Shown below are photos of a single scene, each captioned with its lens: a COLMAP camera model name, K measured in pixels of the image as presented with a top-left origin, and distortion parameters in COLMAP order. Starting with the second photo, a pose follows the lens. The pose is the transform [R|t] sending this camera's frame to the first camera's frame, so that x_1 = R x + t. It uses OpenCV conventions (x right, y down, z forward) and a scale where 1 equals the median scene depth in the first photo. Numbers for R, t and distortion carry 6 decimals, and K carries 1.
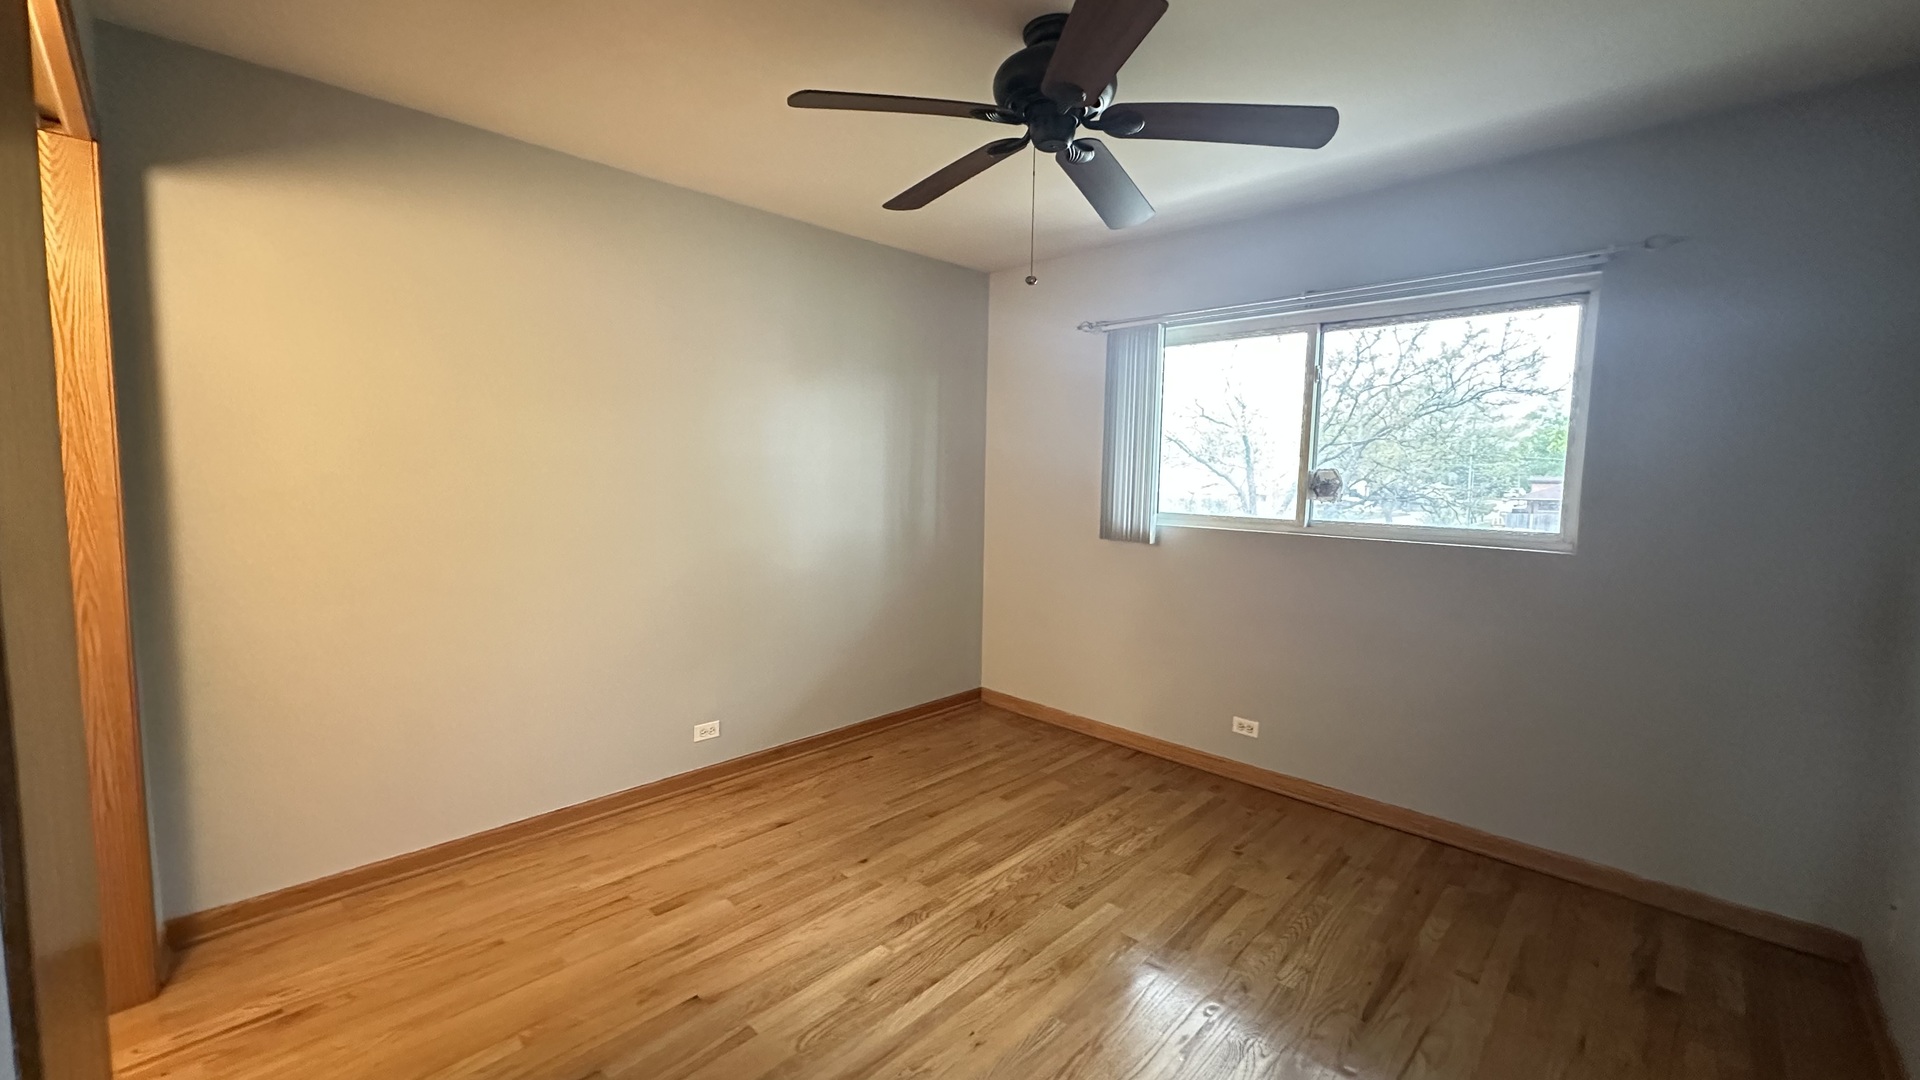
lens RADIAL K [[762.9, 0, 958.1], [0, 762.9, 537.5], [0, 0, 1]] dist [0.000643, 0.000405]
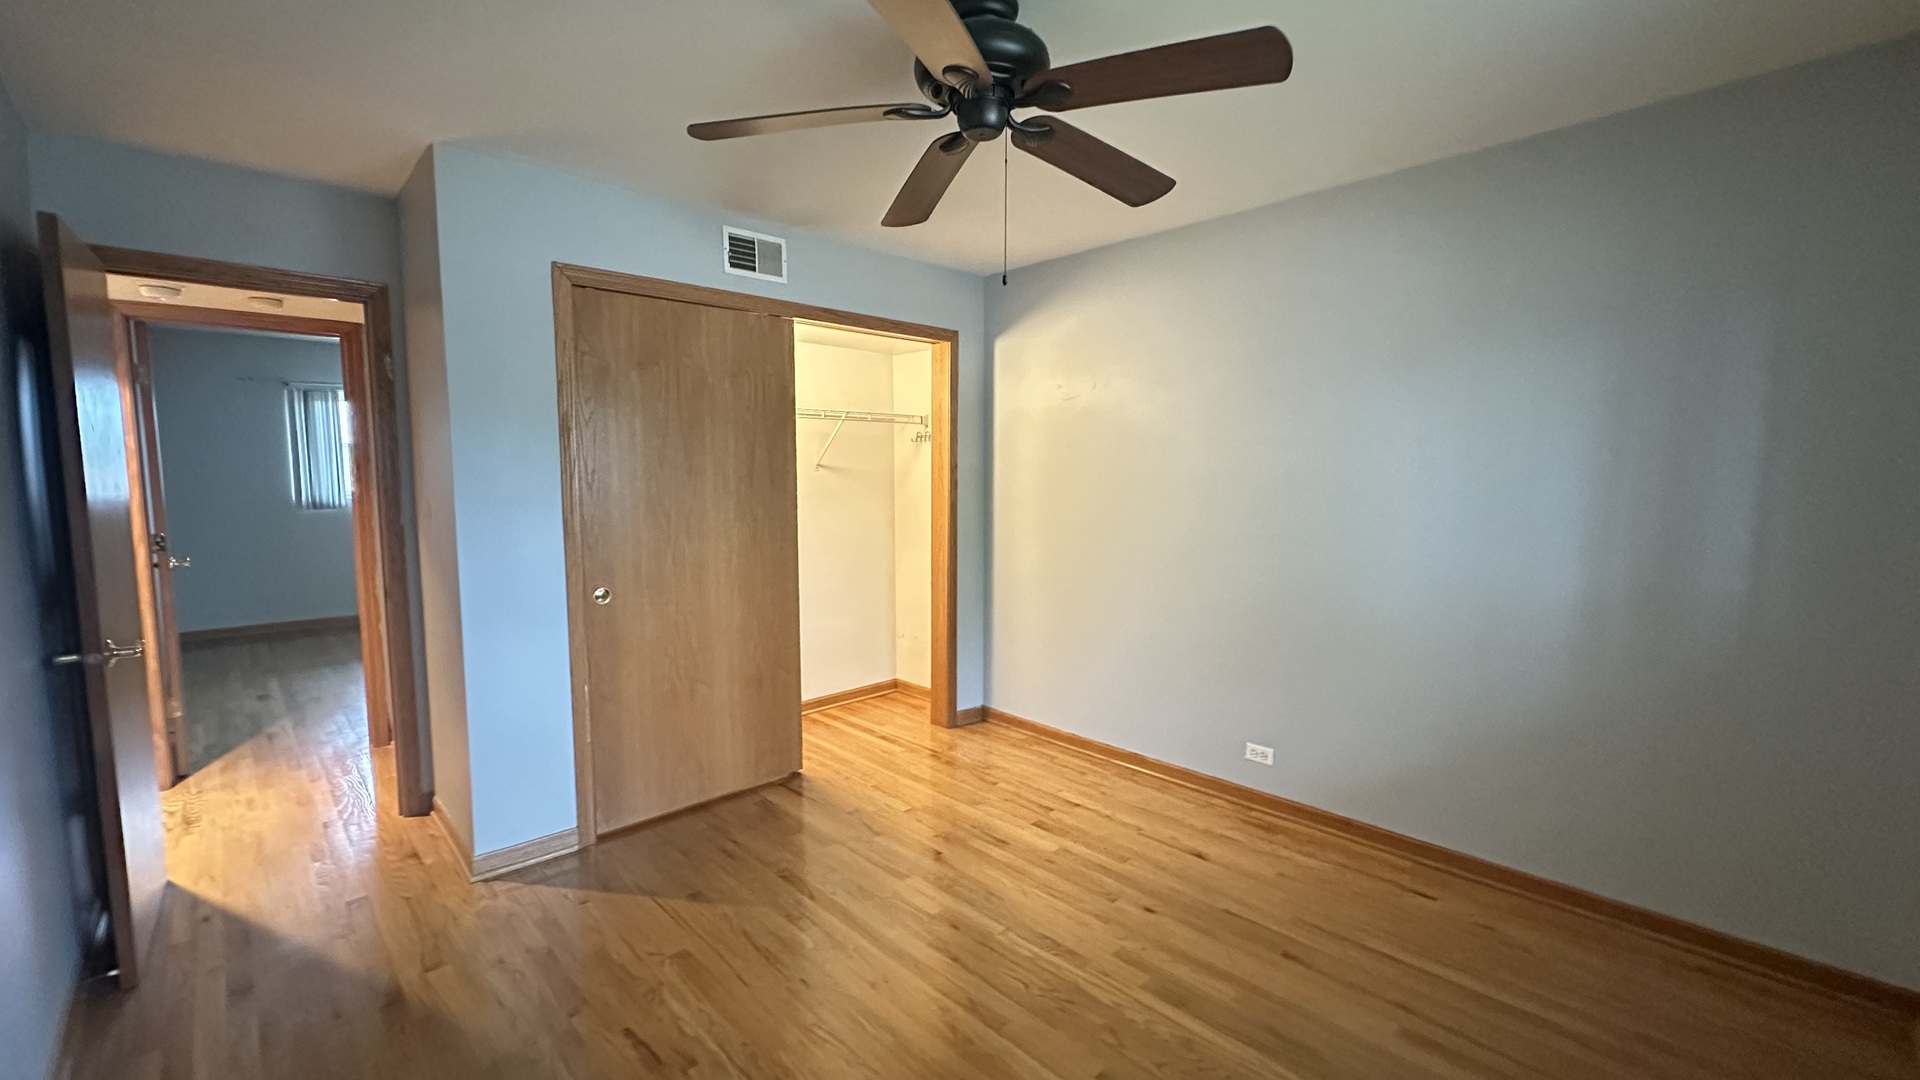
lens RADIAL K [[762.9, 0, 956.8], [0, 762.9, 533.2], [0, 0, 1]] dist [0.000643, 0.000405]
pose [[-0.032359, 0.066498, -0.997262, 0.714550], [-0.091361, 0.993410, 0.069206, -0.063940], [0.995292, 0.093351, -0.026071, 0.697518]]
